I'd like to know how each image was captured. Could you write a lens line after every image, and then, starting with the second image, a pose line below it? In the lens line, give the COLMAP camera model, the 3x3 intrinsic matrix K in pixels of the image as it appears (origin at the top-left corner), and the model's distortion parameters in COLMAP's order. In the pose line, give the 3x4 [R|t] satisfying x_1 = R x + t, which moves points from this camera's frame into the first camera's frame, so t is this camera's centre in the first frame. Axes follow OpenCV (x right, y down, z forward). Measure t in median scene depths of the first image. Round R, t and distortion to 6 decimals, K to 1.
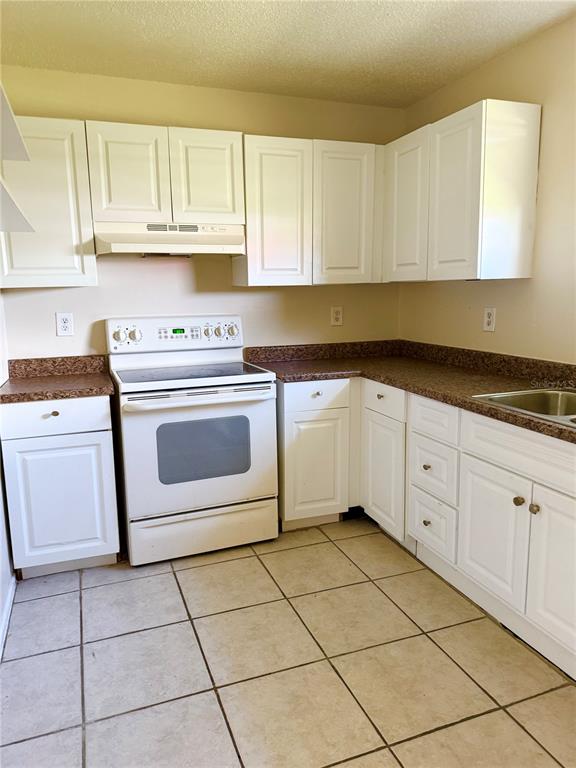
lens RADIAL K [[539.7, 0, 283.4], [0, 539.7, 385.2], [0, 0, 1]] dist [0.026821, -0.018477]
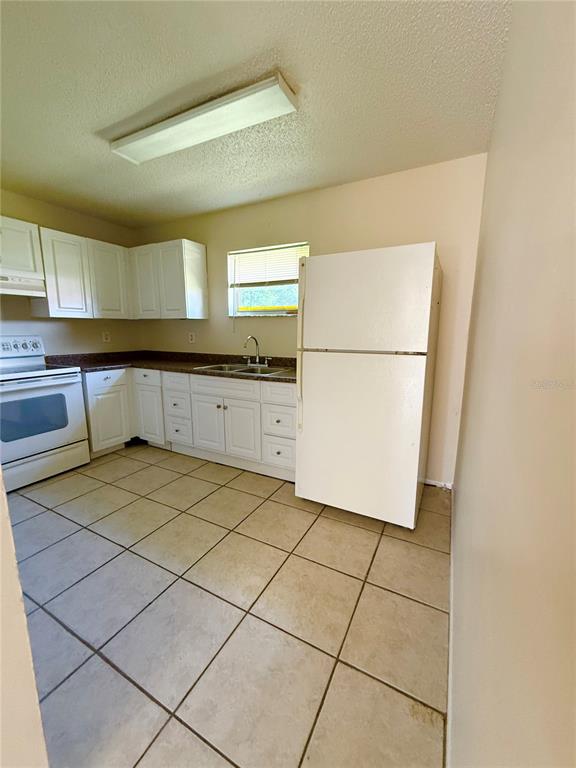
lens RADIAL K [[309.1, 0, 290.6], [0, 309.1, 383.5], [0, 0, 1]] dist [0.003240, 0.000195]
pose [[0.745511, -0.096395, 0.659486, -0.167141], [0.099794, 0.994476, 0.032549, 0.063540], [-0.658980, 0.041547, 0.751012, -0.196867]]
